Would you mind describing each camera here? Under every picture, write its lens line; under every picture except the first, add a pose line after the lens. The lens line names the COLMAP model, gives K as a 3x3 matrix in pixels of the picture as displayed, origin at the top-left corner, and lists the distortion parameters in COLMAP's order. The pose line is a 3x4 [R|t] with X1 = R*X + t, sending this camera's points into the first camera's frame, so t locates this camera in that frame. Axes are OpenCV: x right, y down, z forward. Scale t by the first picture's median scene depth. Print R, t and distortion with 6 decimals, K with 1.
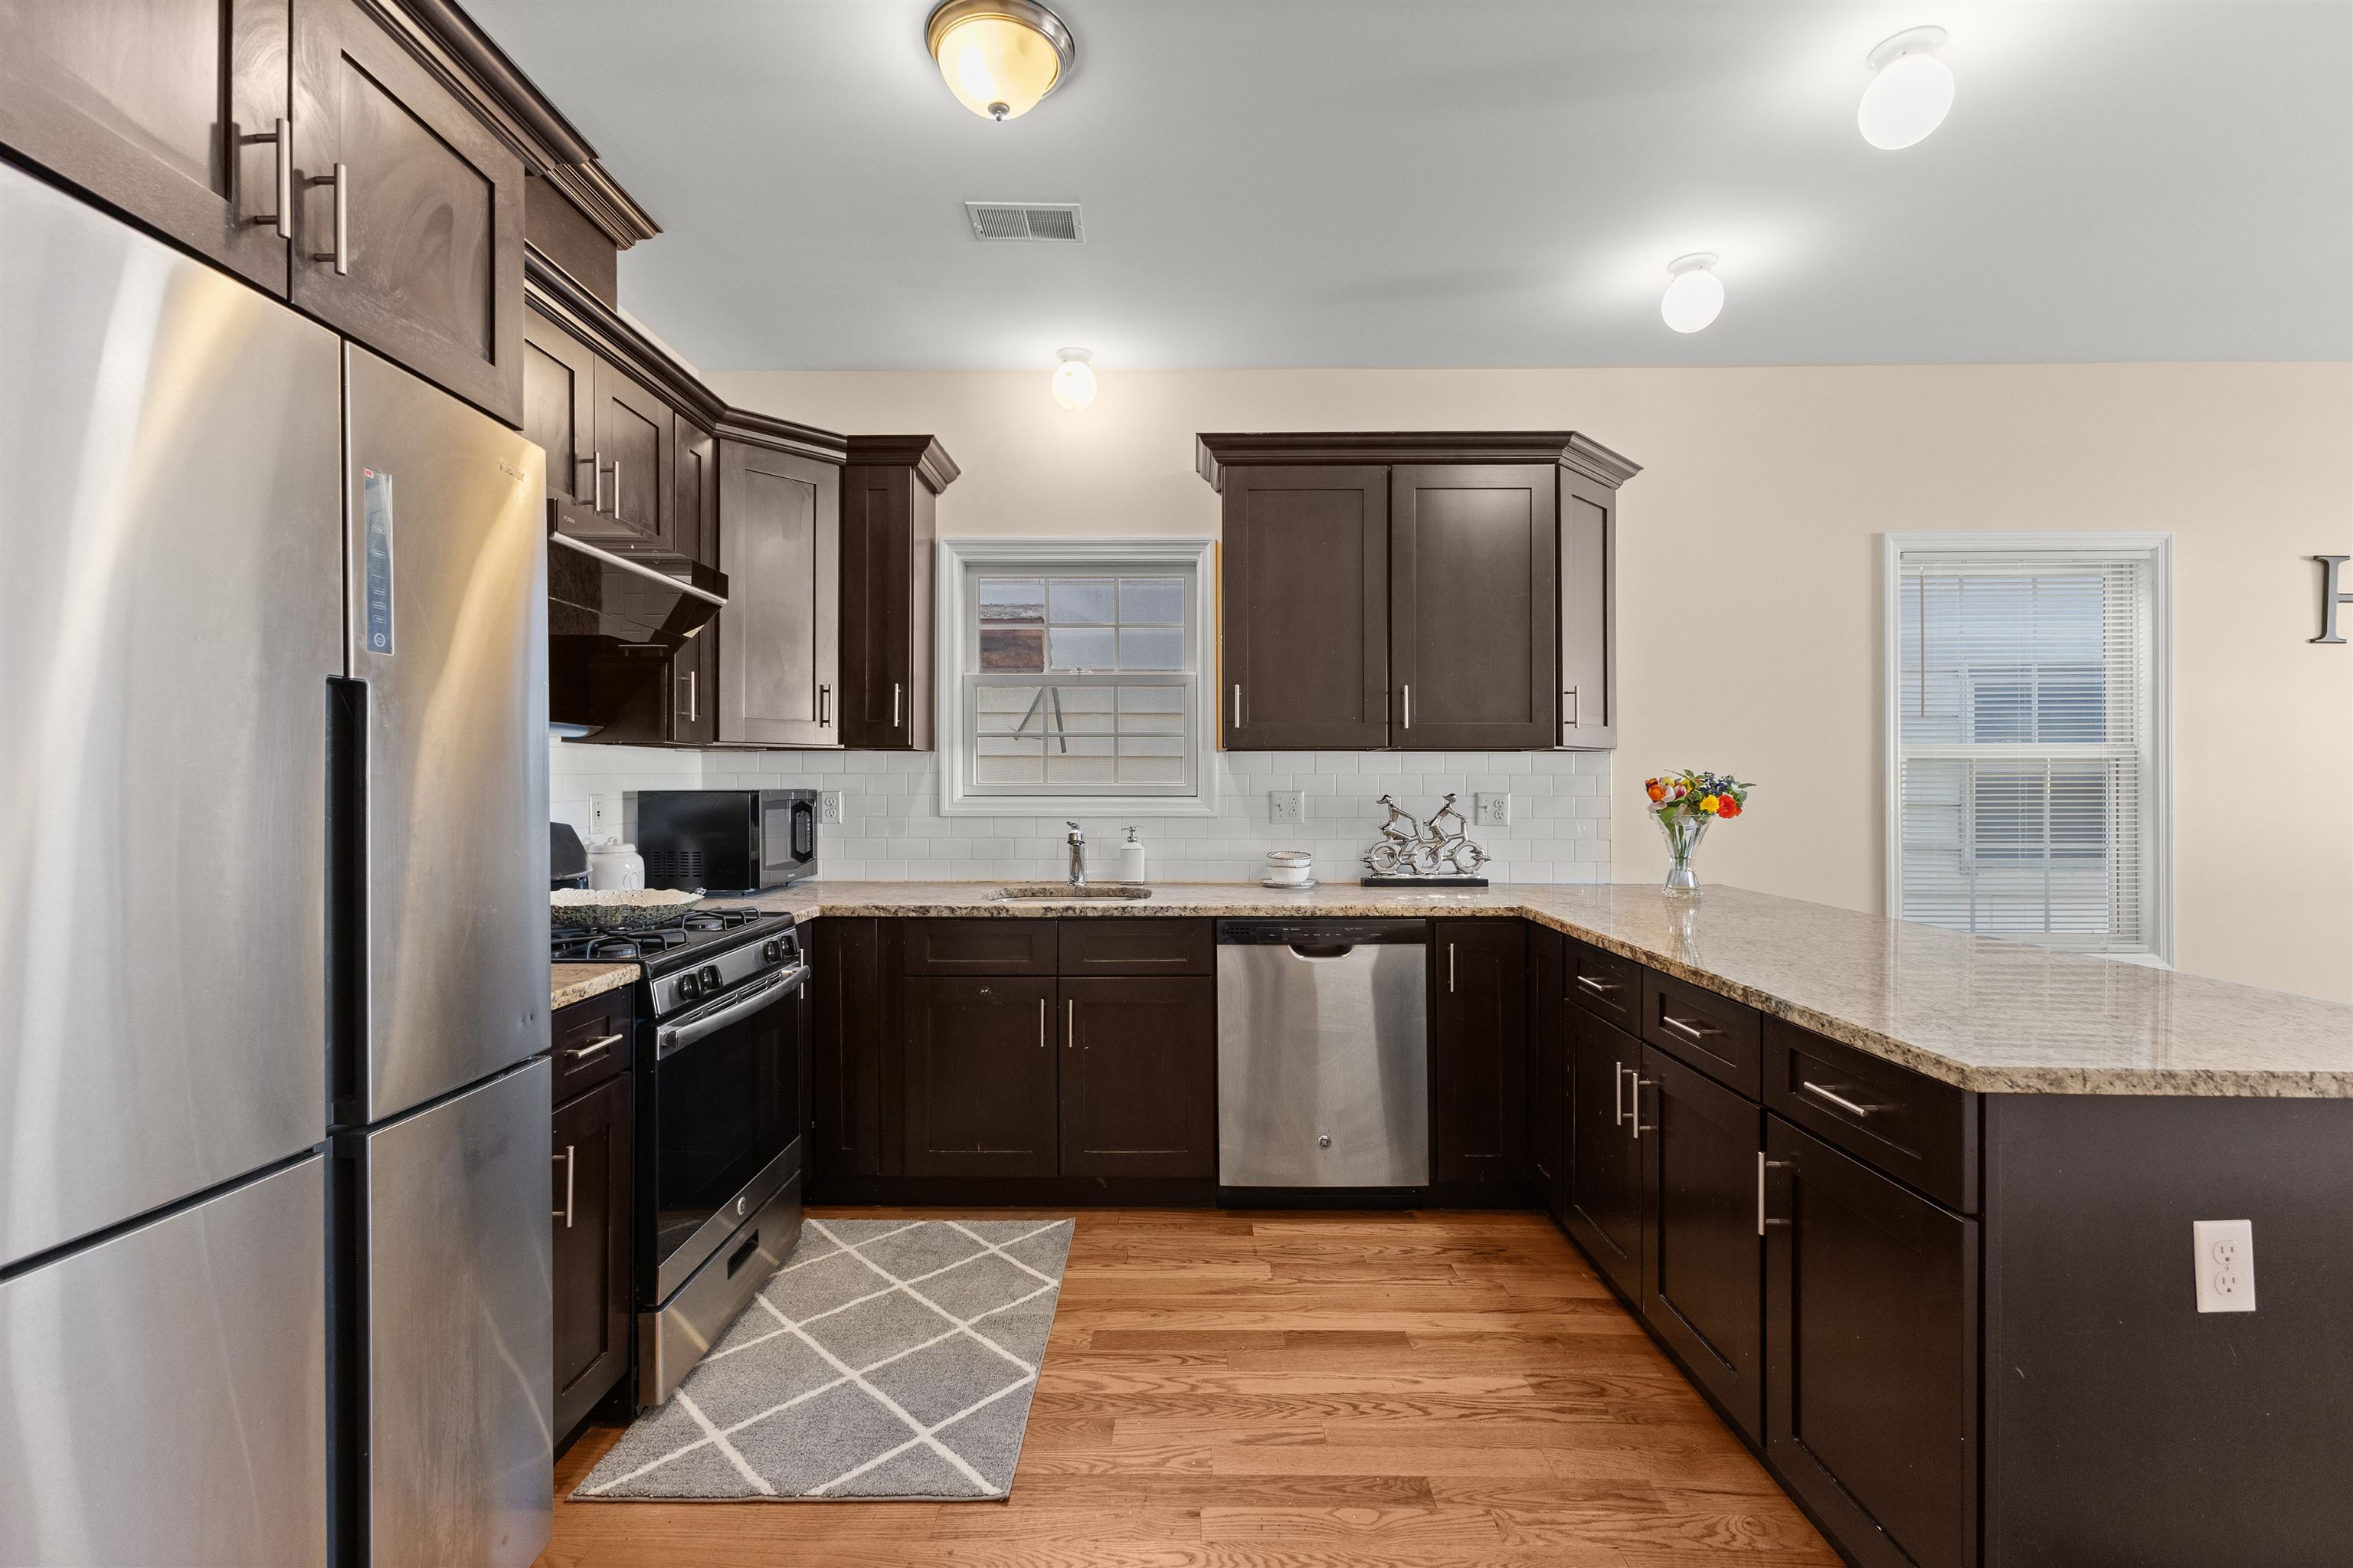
lens RADIAL K [[1022.6, 0, 1170.9], [0, 1022.6, 782.3], [0, 0, 1]] dist [0.006653, -0.000823]
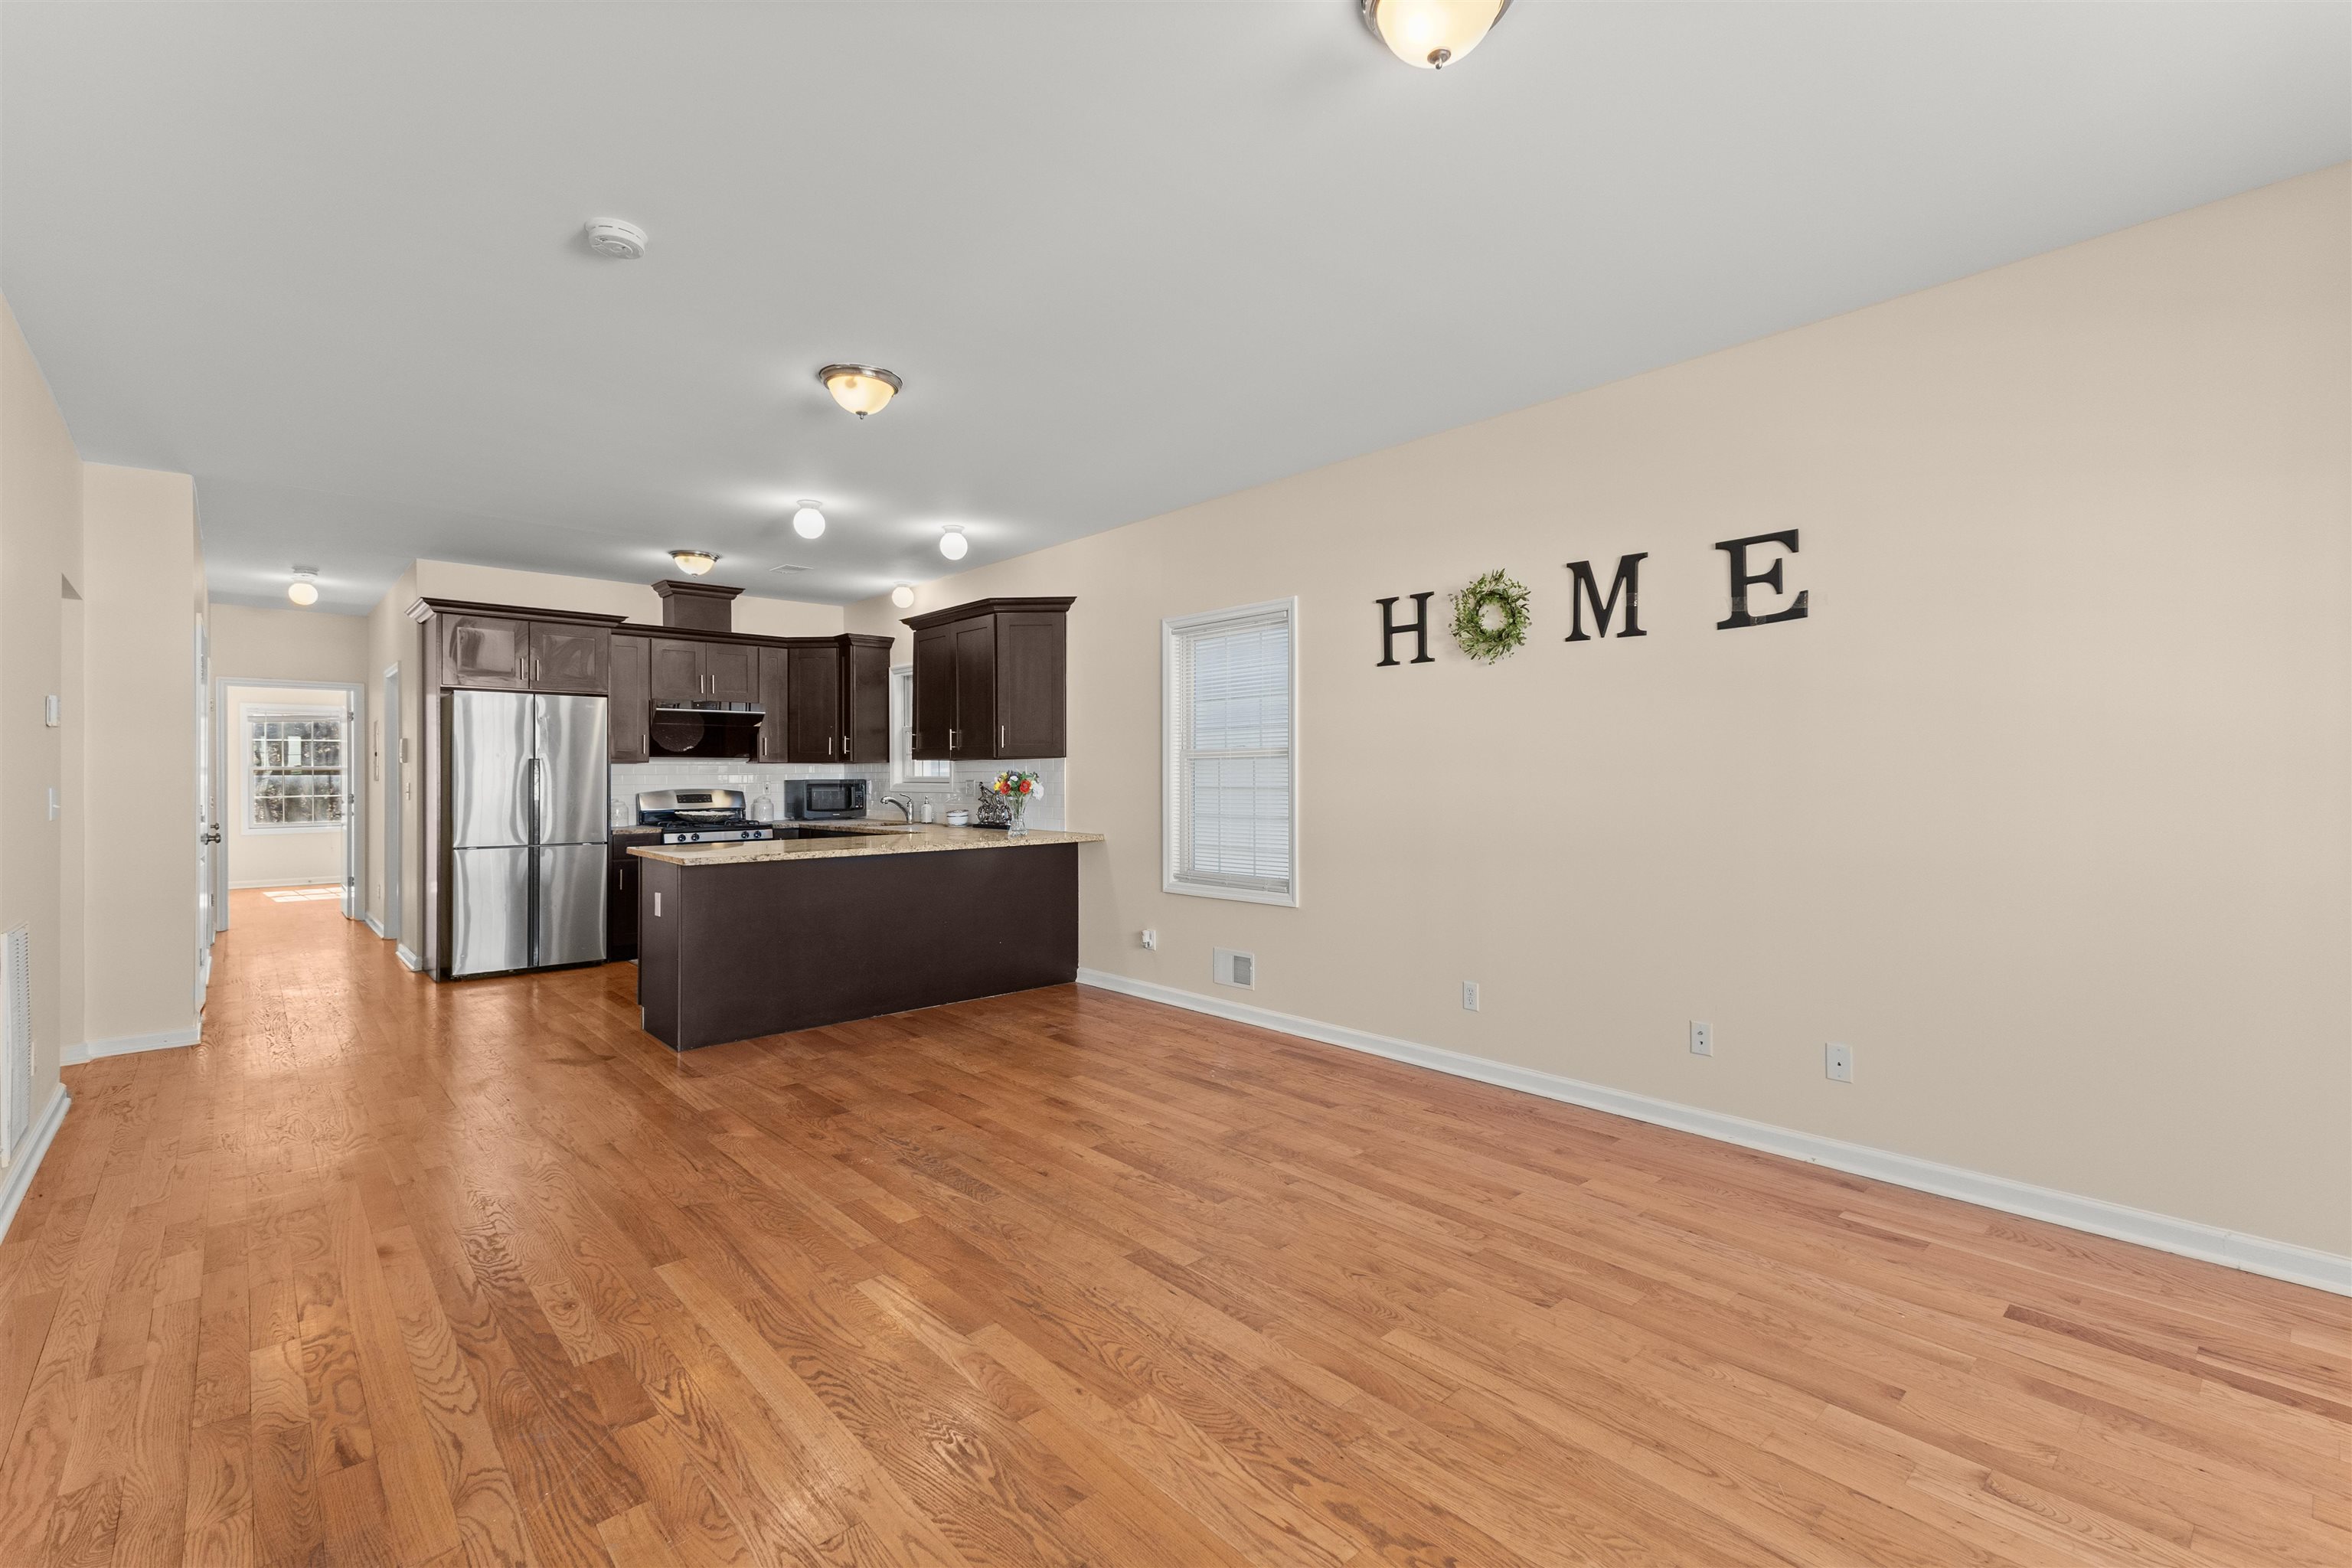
lens RADIAL K [[1031.8, 0, 1186.7], [0, 1031.8, 771.8], [0, 0, 1]] dist [0.012066, 0.000644]
pose [[0.684947, -0.007162, -0.728557, 2.314970], [0.008218, 0.999964, -0.002104, 0.000849], [0.728546, -0.004546, 0.684982, -0.100193]]
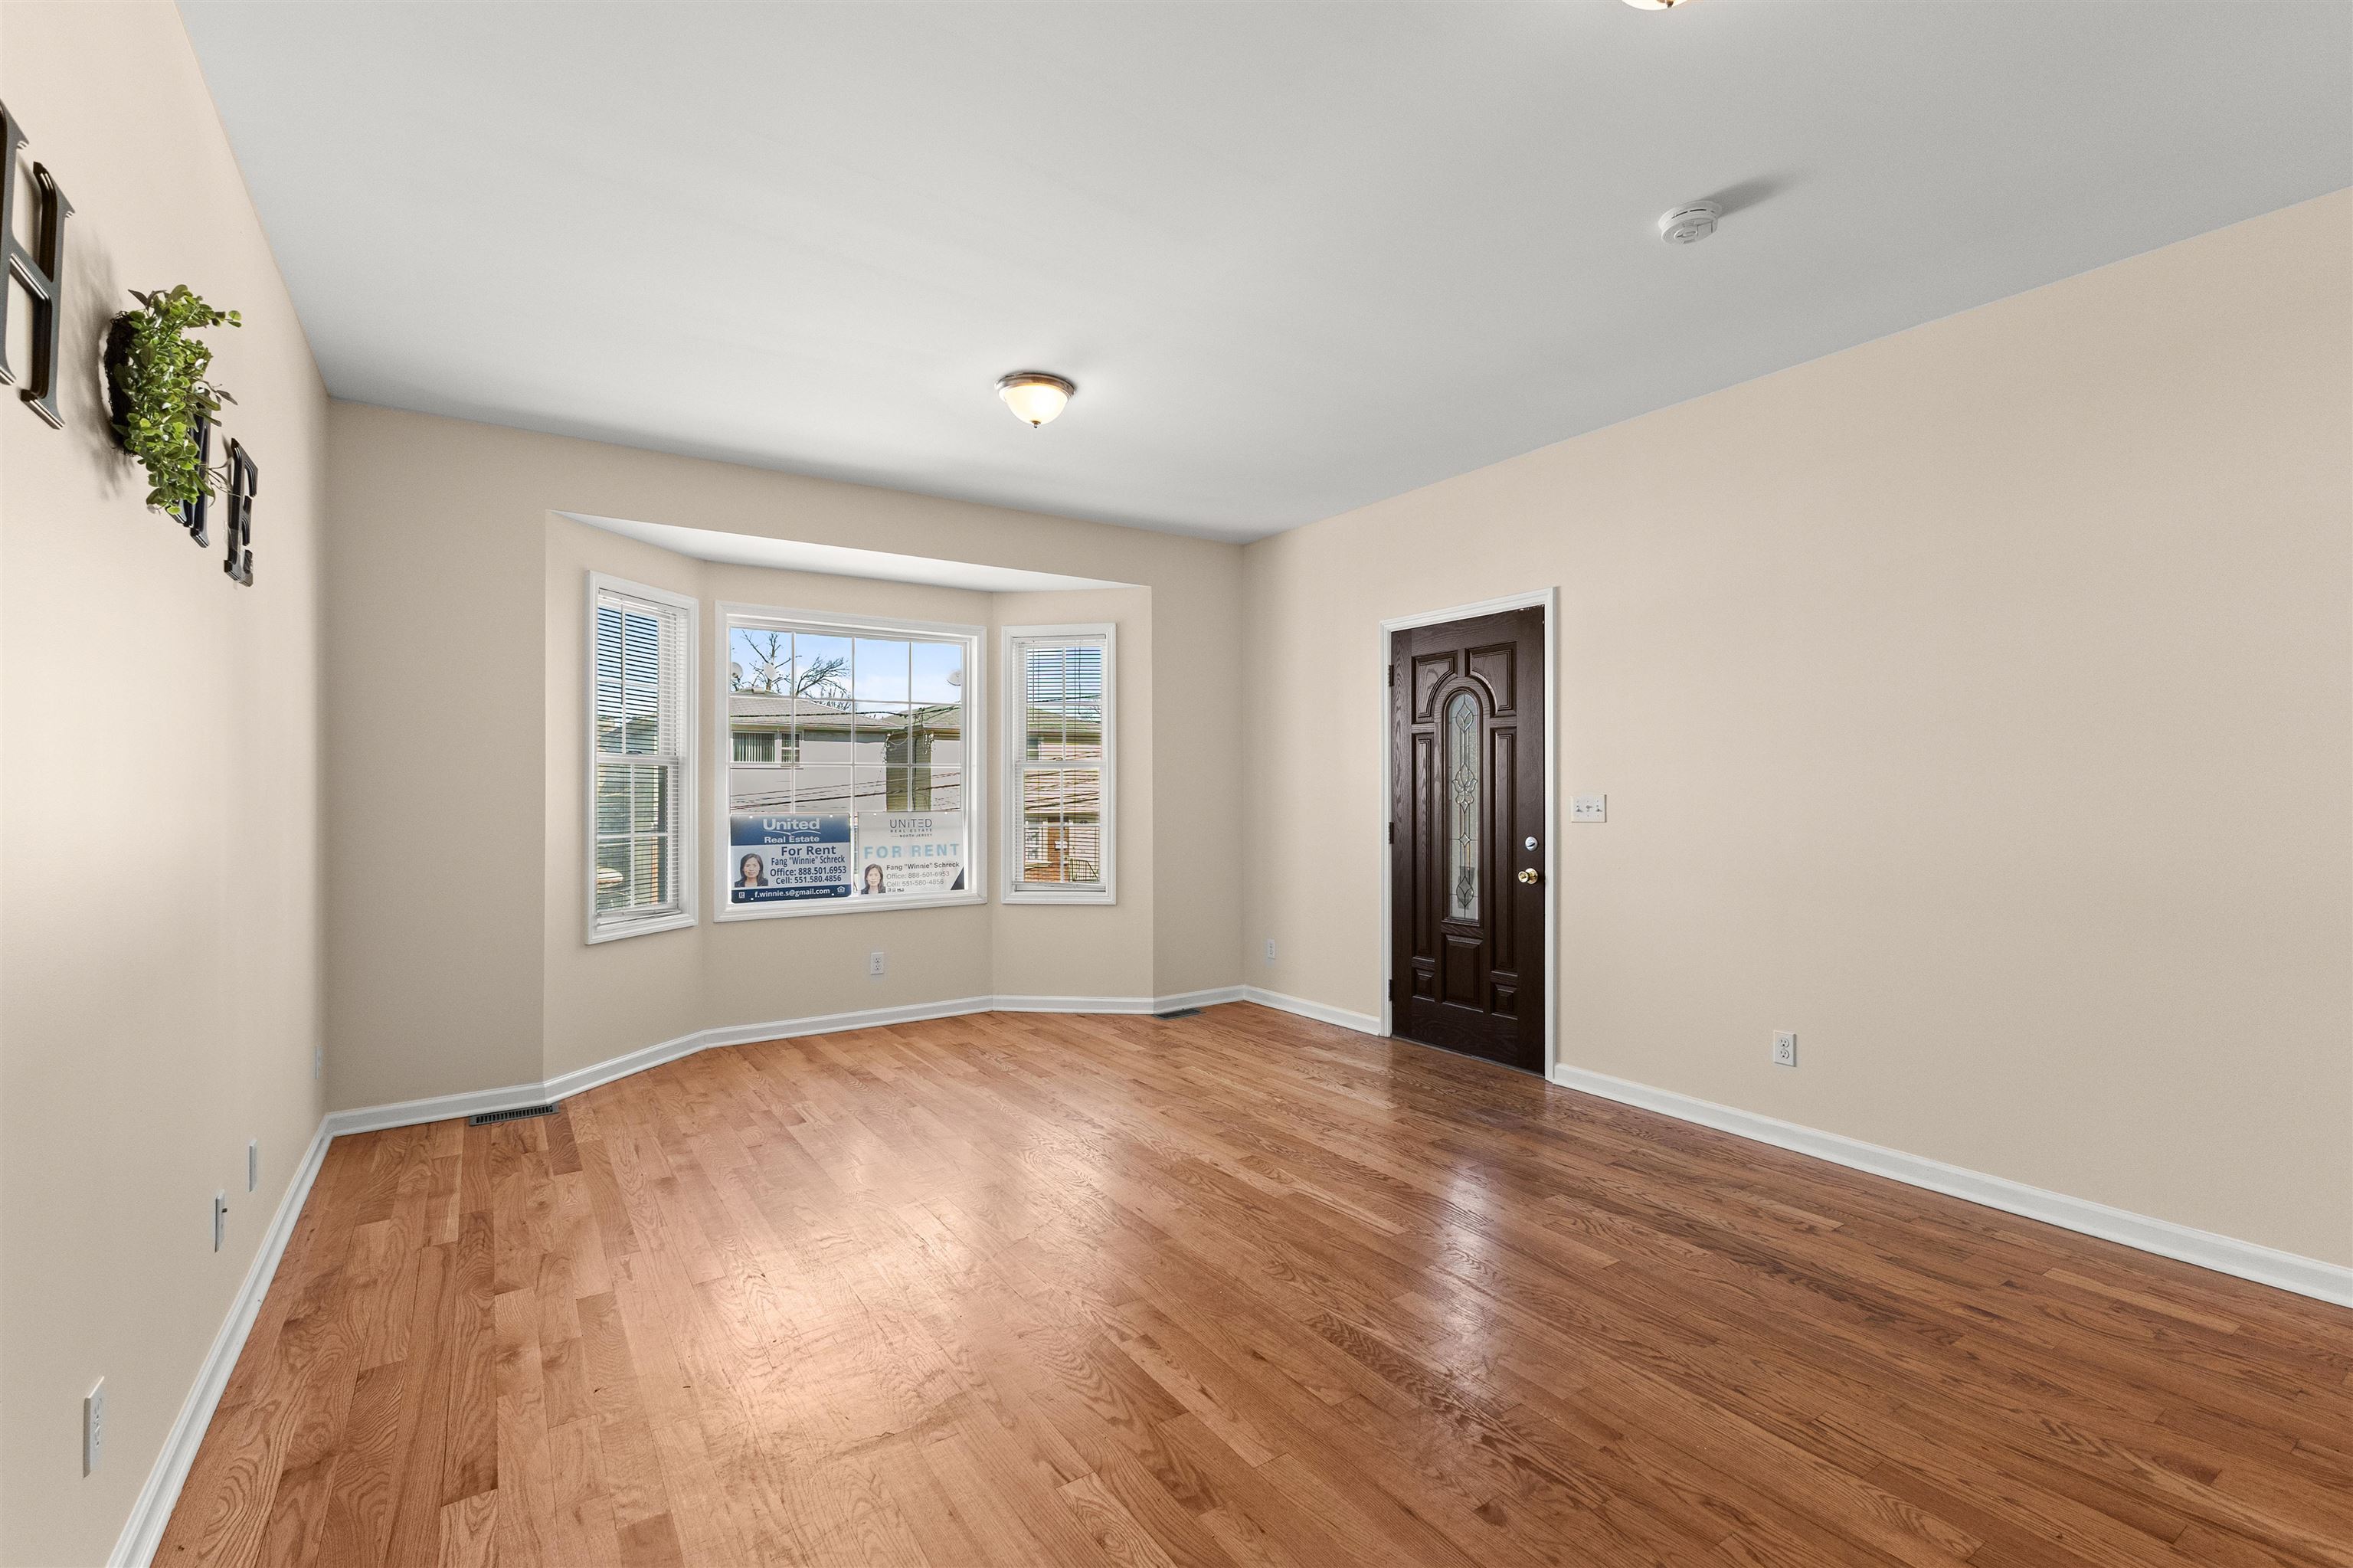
lens RADIAL K [[1032.3, 0, 1187.2], [0, 1032.3, 771.8], [0, 0, 1]] dist [0.012066, 0.000644]
pose [[-0.568783, 0.014921, 0.822352, 0.730276], [0.002730, 0.999864, -0.016253, -0.000961], [-0.822483, -0.006999, -0.568746, 1.074210]]
